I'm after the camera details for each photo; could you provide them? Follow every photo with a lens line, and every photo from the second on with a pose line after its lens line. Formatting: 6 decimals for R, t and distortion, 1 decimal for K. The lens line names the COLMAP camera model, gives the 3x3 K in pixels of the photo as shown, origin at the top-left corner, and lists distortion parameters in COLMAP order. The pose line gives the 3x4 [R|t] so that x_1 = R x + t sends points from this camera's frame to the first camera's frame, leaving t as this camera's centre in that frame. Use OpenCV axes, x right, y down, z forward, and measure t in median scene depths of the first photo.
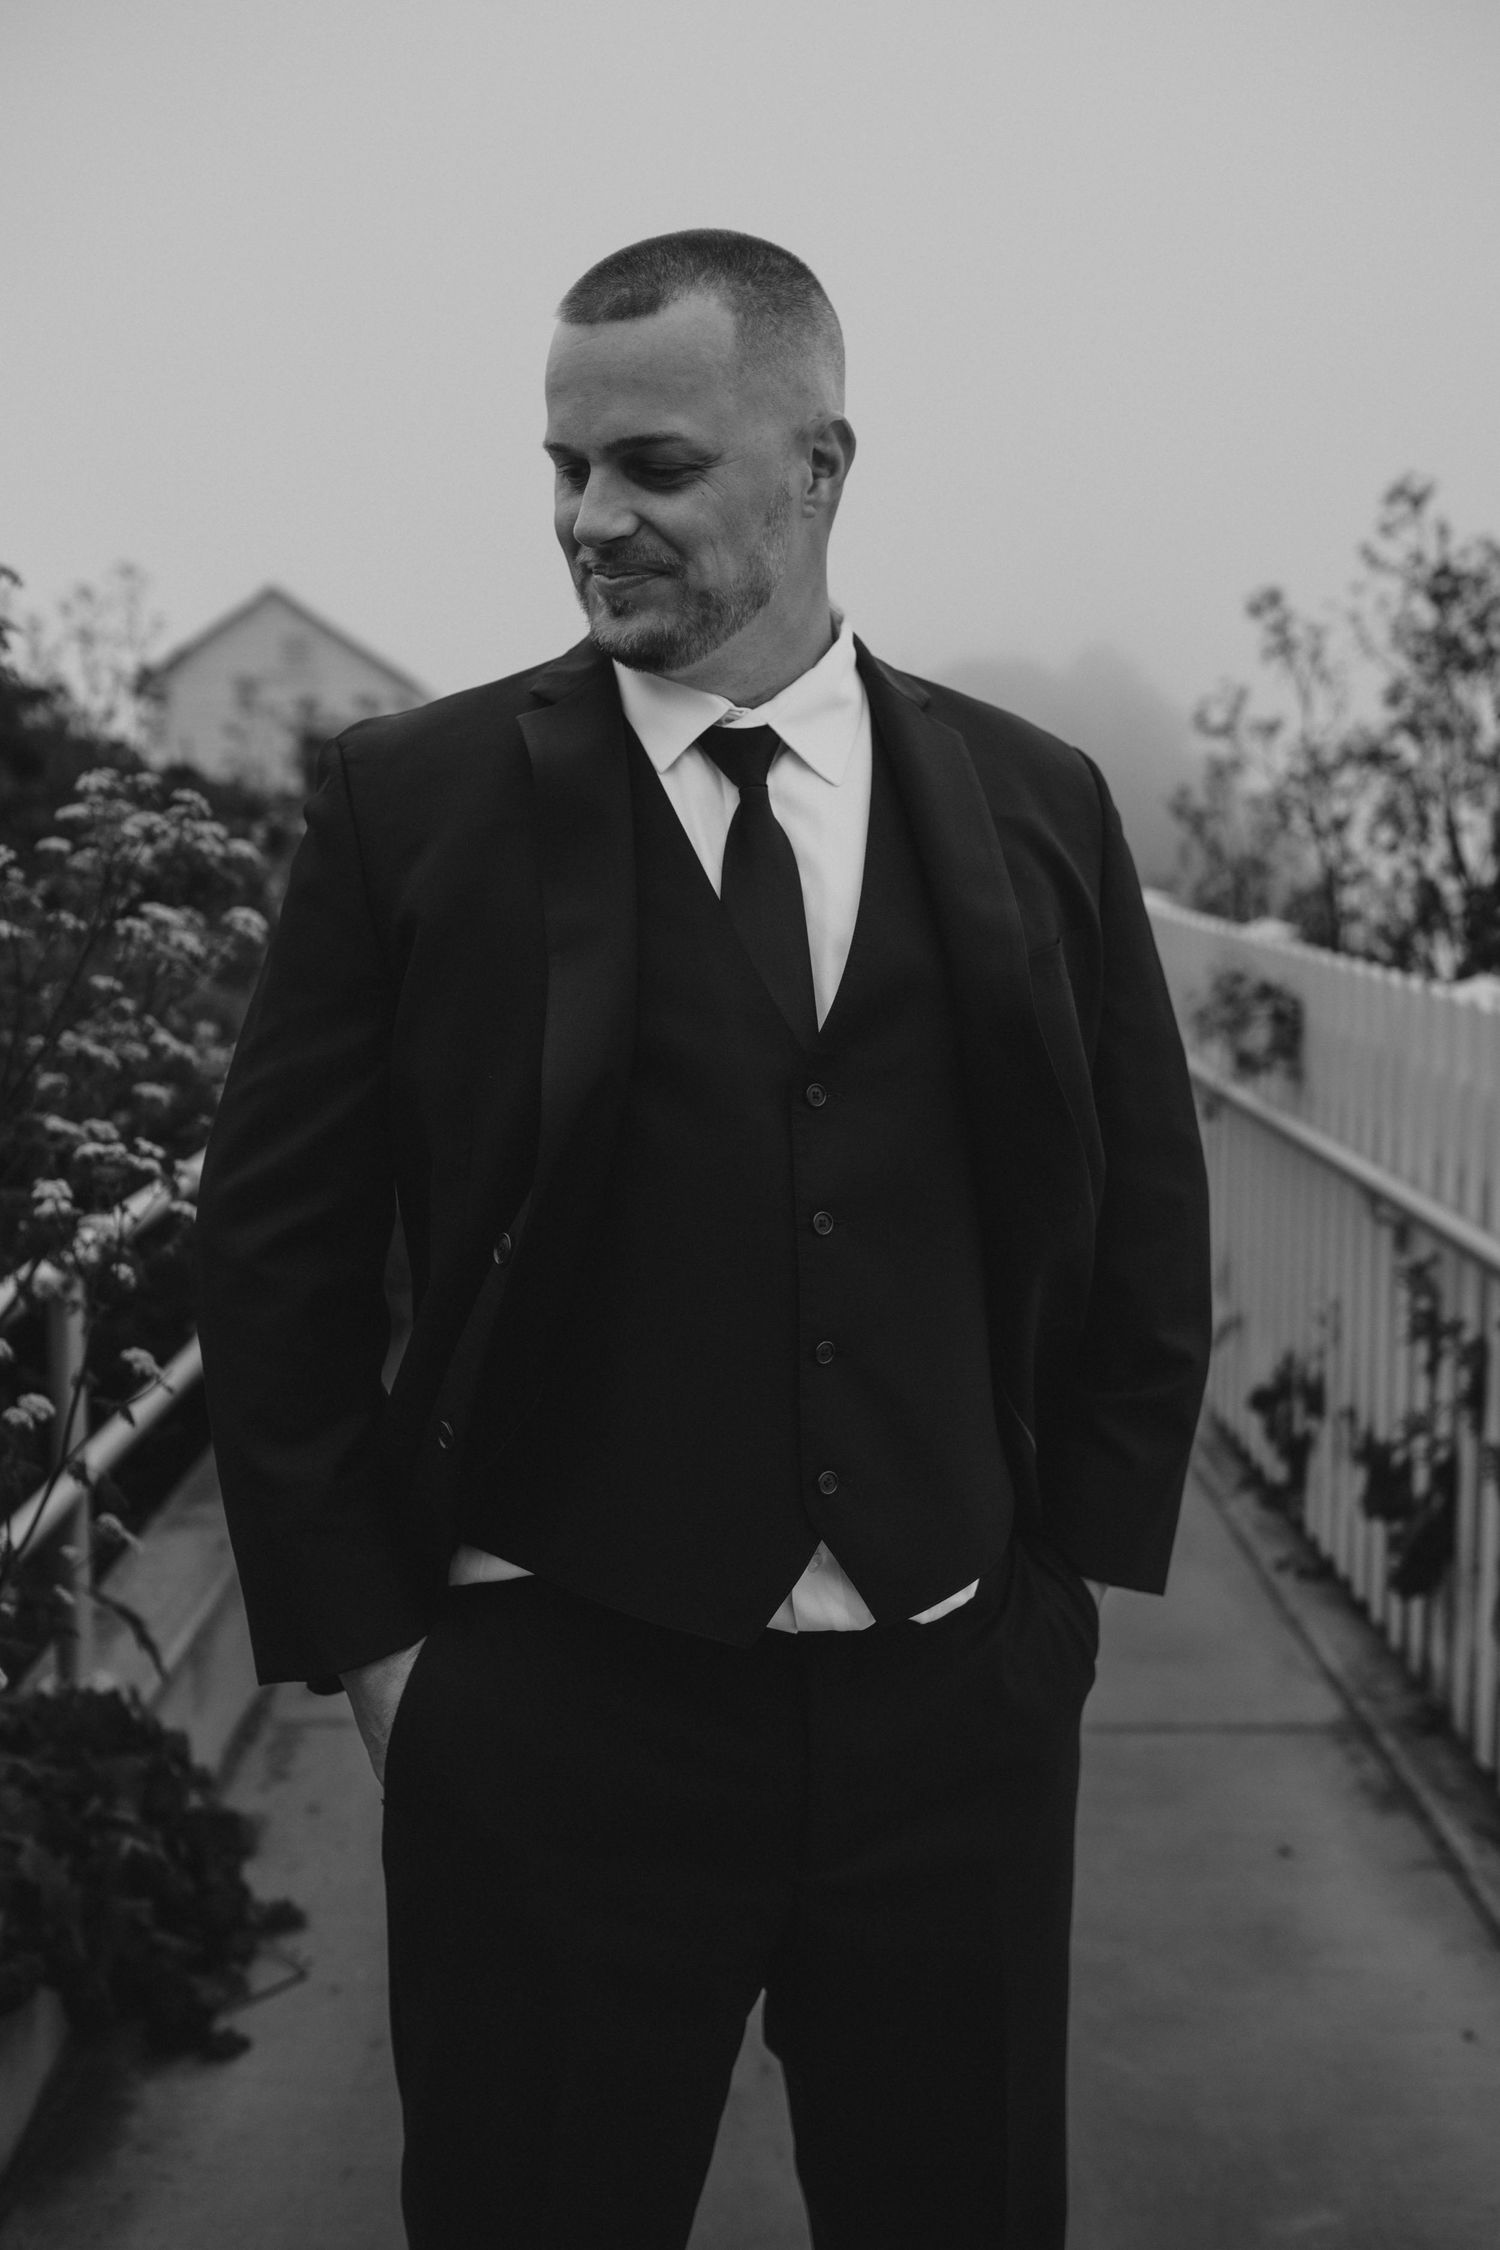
lens RADIAL K [[2157.2, 0, 740.6], [0, 2157.2, 1118.0], [0, 0, 1]] dist [-0.023114, 0.000000]
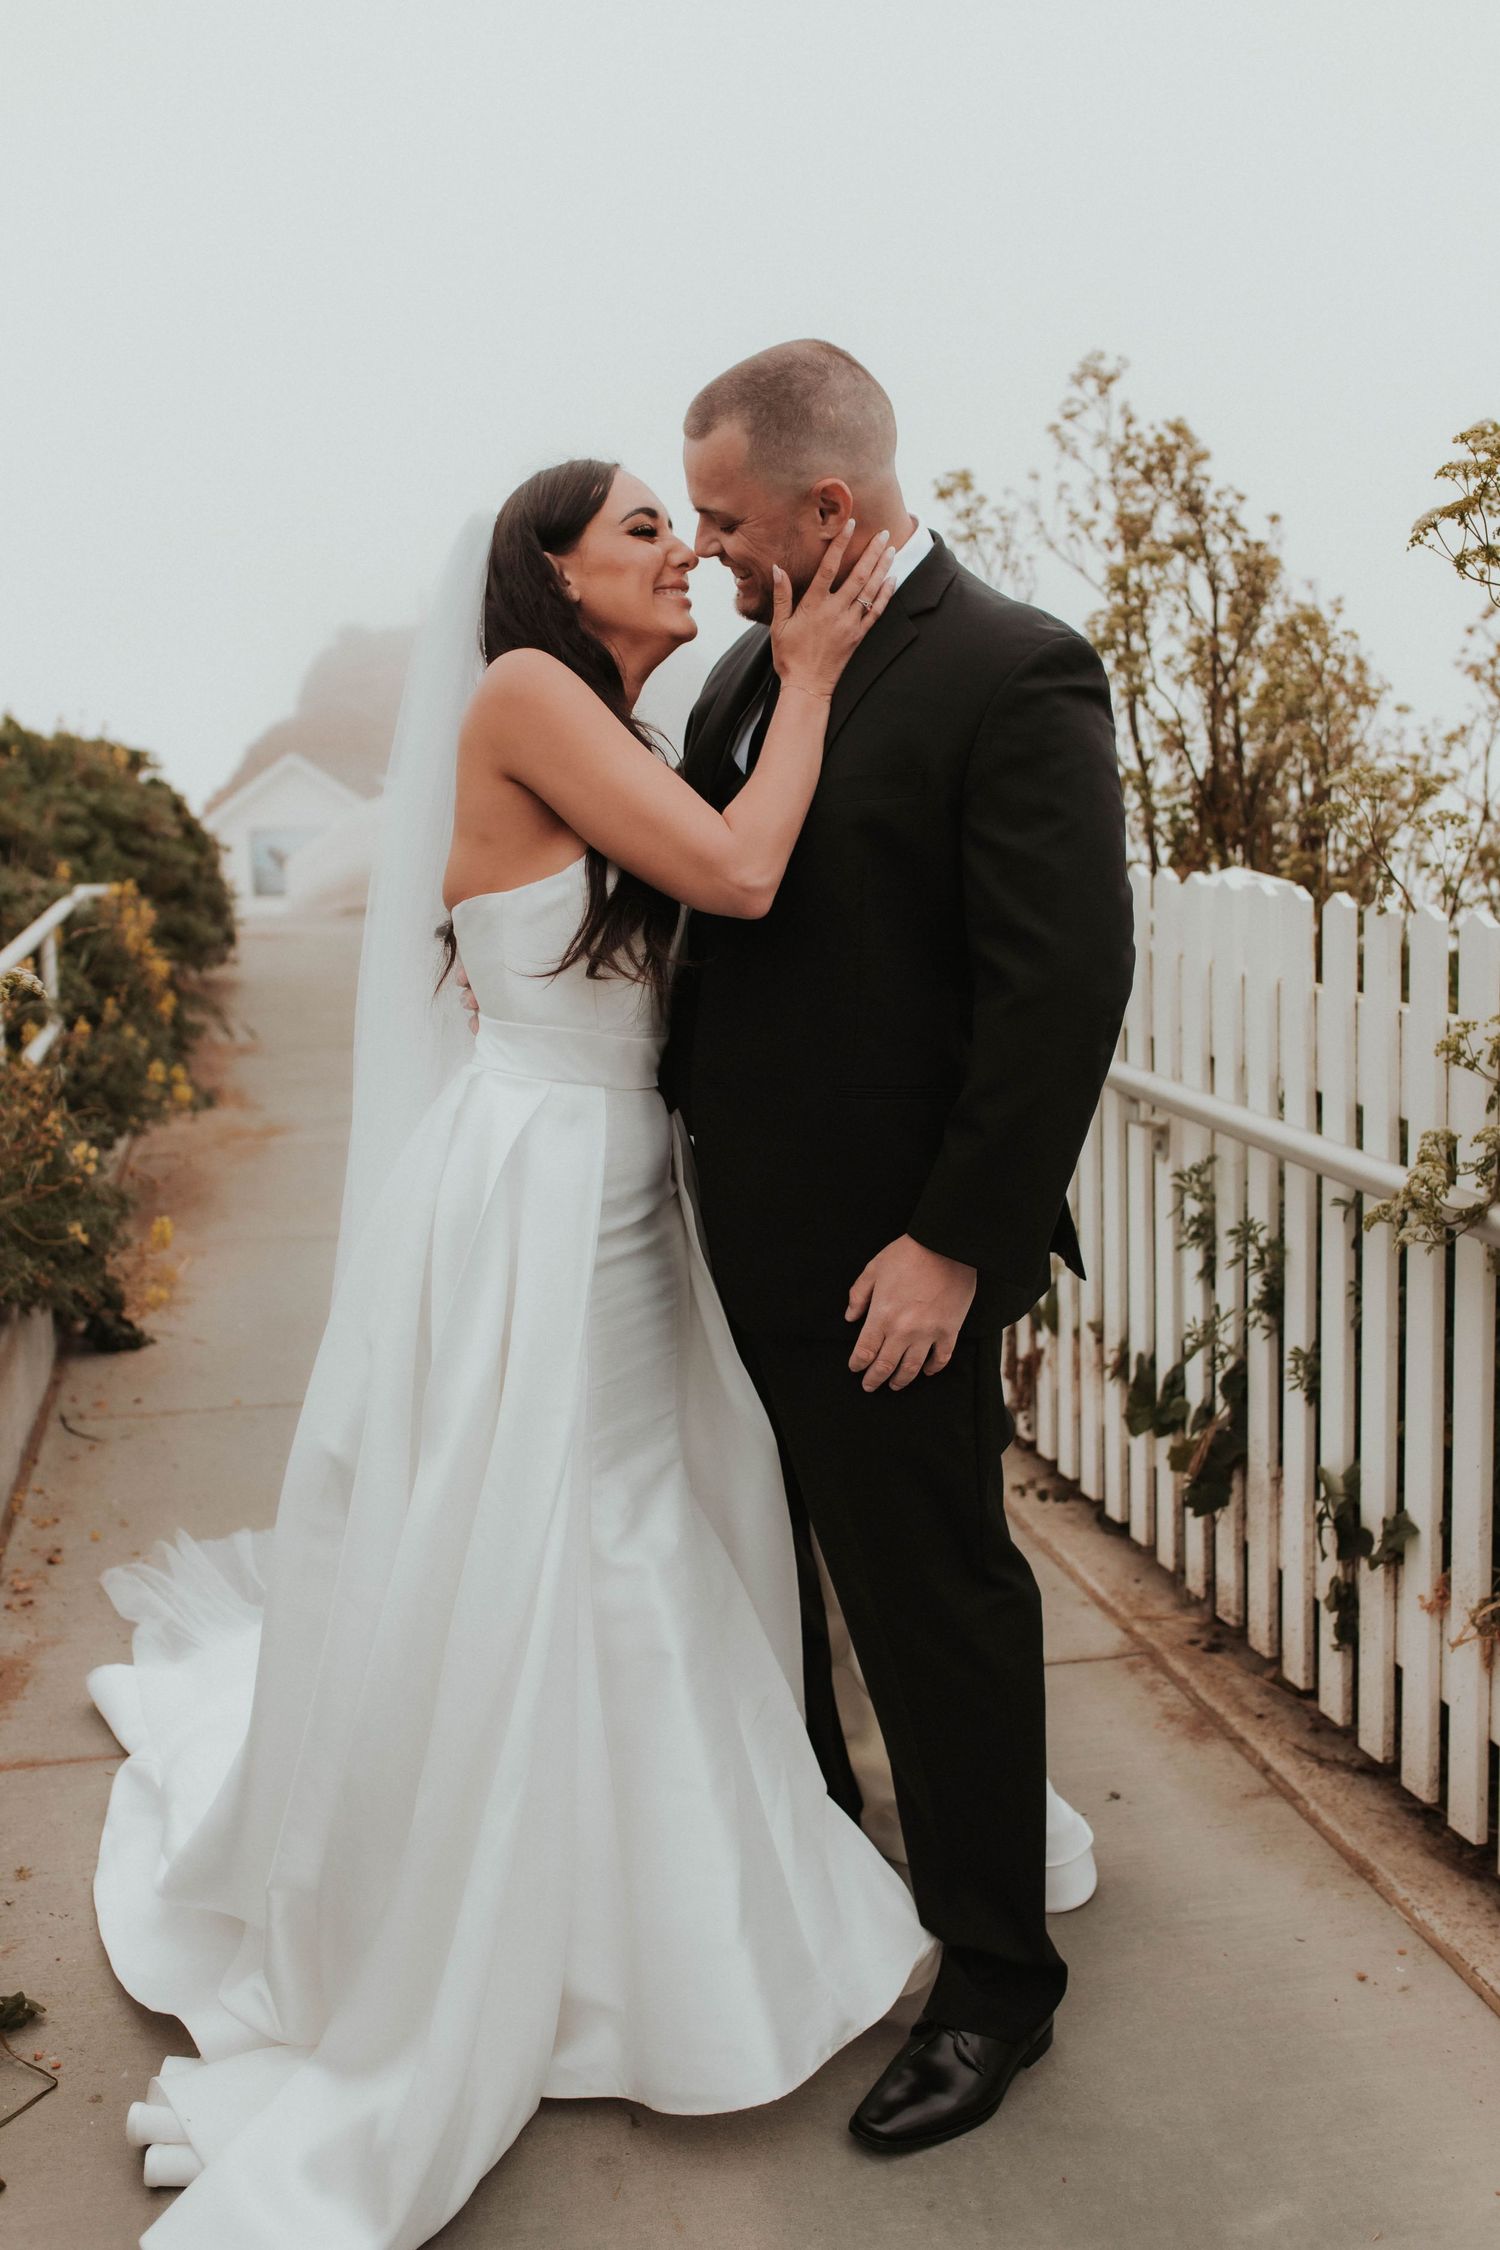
lens RADIAL K [[2157.2, 0, 742.4], [0, 2157.2, 1087.5], [0, 0, 1]] dist [-0.023114, 0.000000]
pose [[0.975580, -0.044802, 0.215027, -0.084538], [0.041404, 0.998937, 0.020283, 0.004905], [-0.215707, -0.010885, 0.976397, 0.107478]]
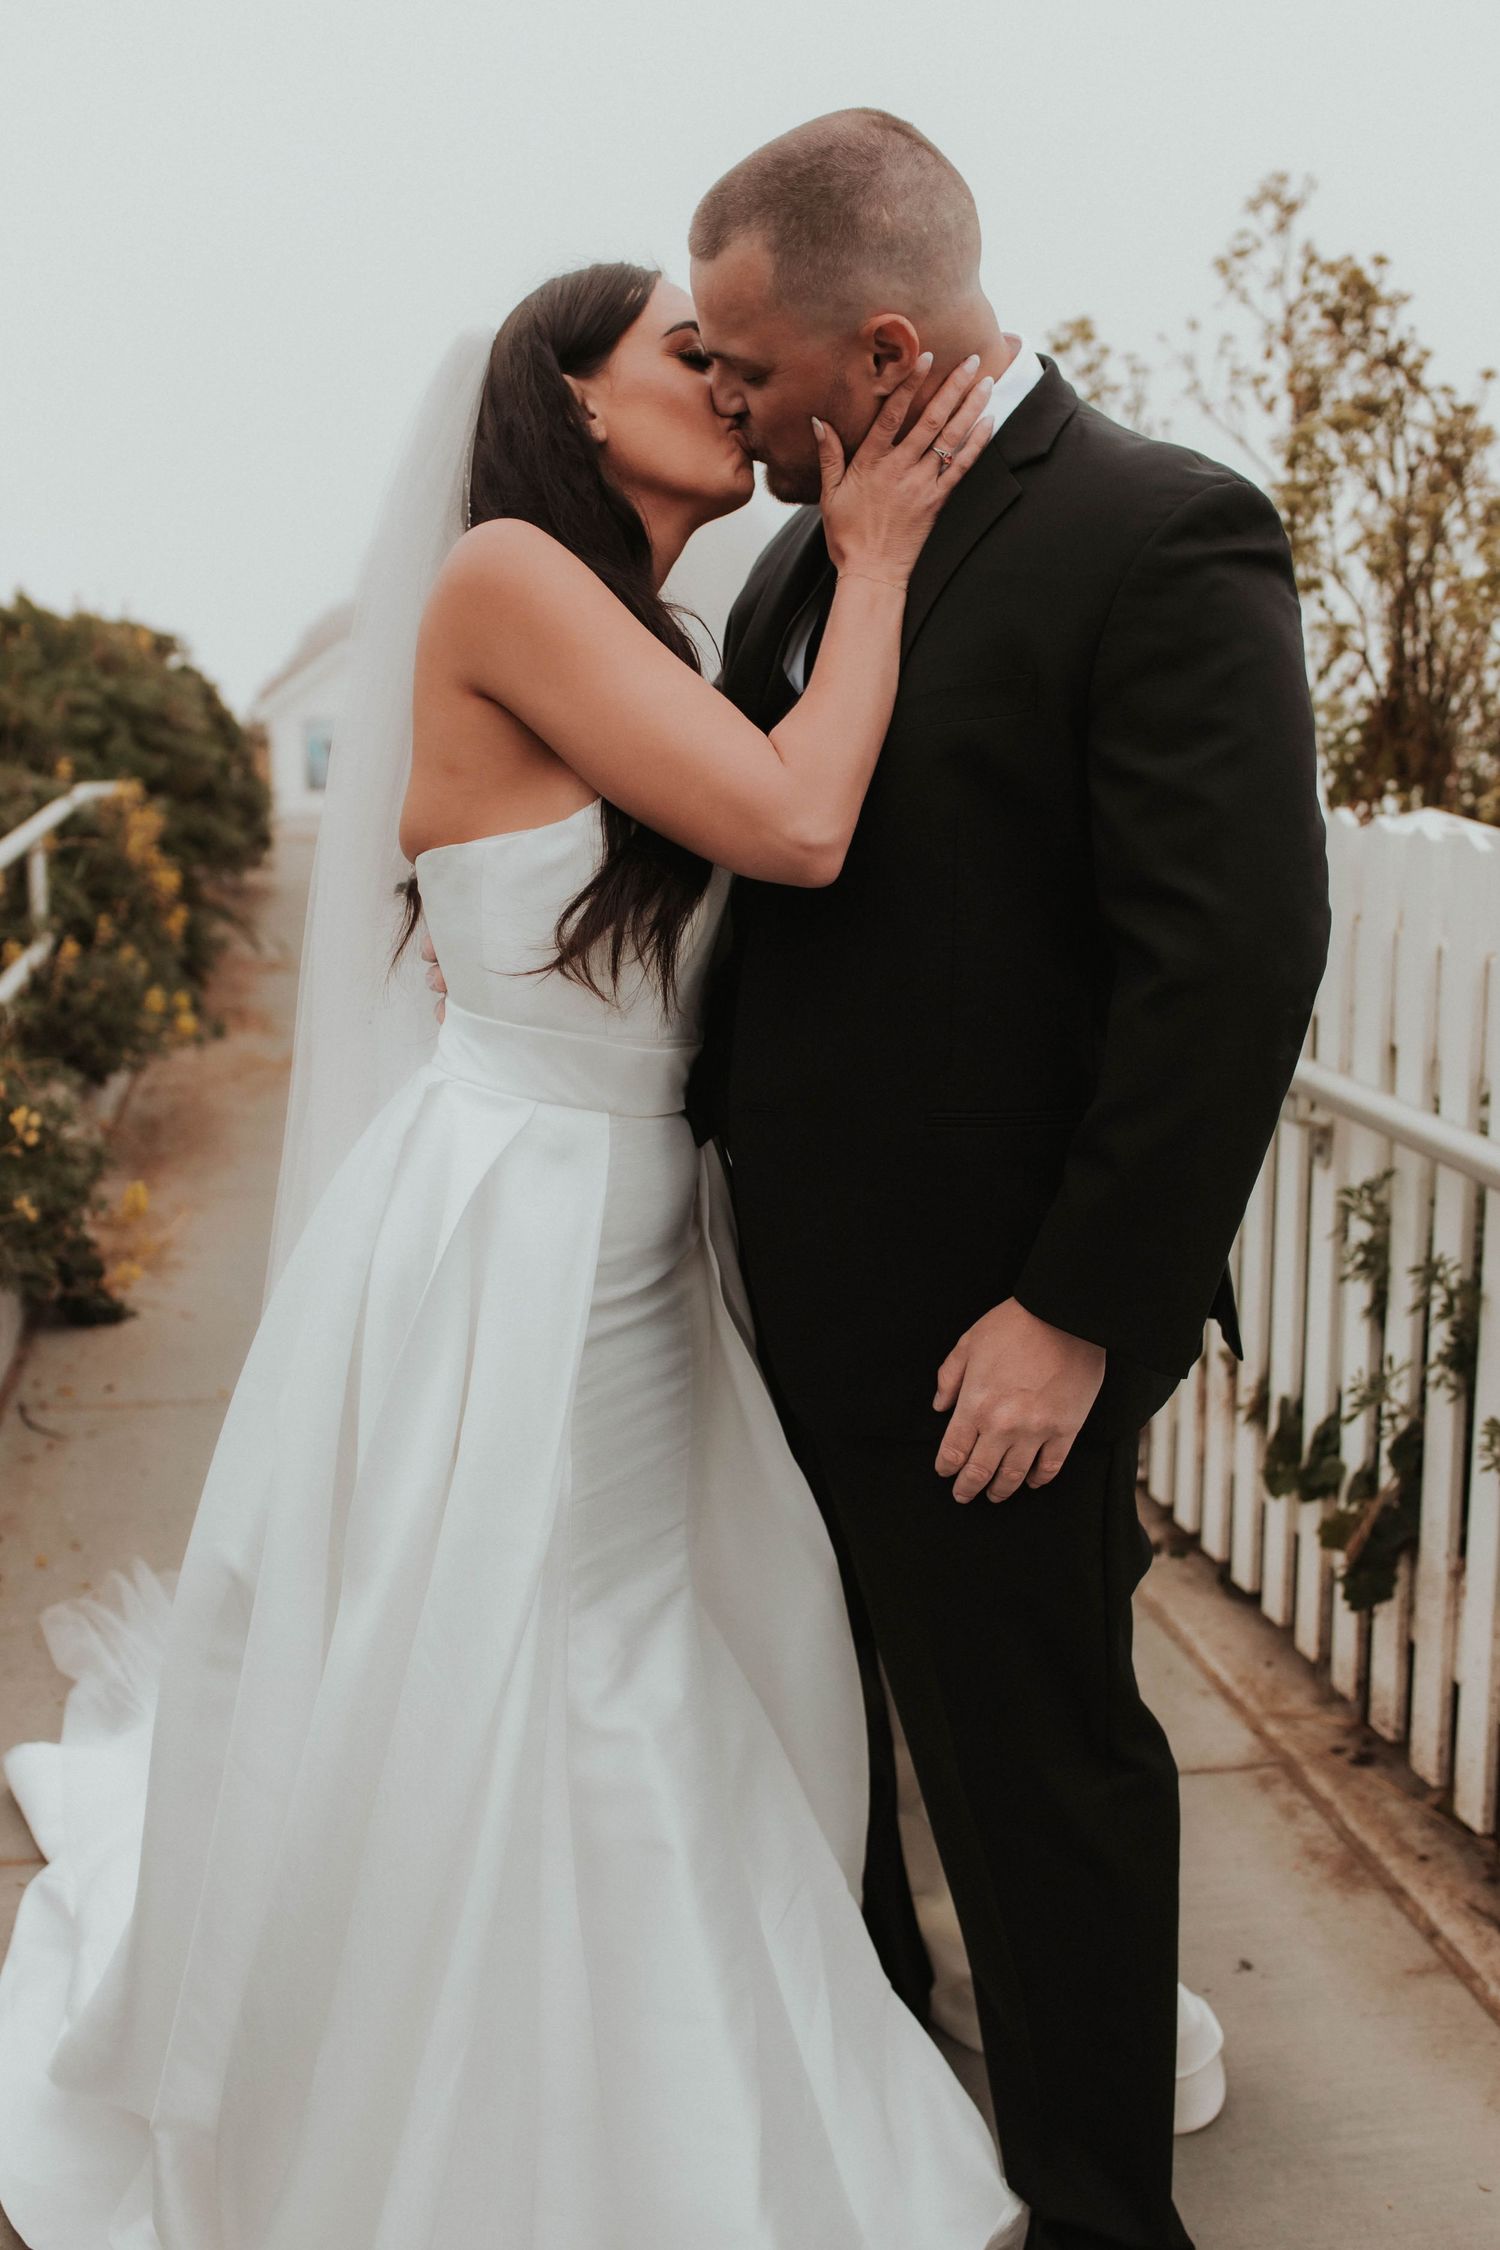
lens RADIAL K [[2257.5, 0, 773.3], [0, 2257.5, 1097.2], [0, 0, 1]] dist [-0.048860, 0.000000]
pose [[0.981169, -0.030109, 0.190788, -0.045852], [0.018379, 0.997847, 0.062953, -0.016513], [-0.192272, -0.058261, 0.979611, 0.249569]]
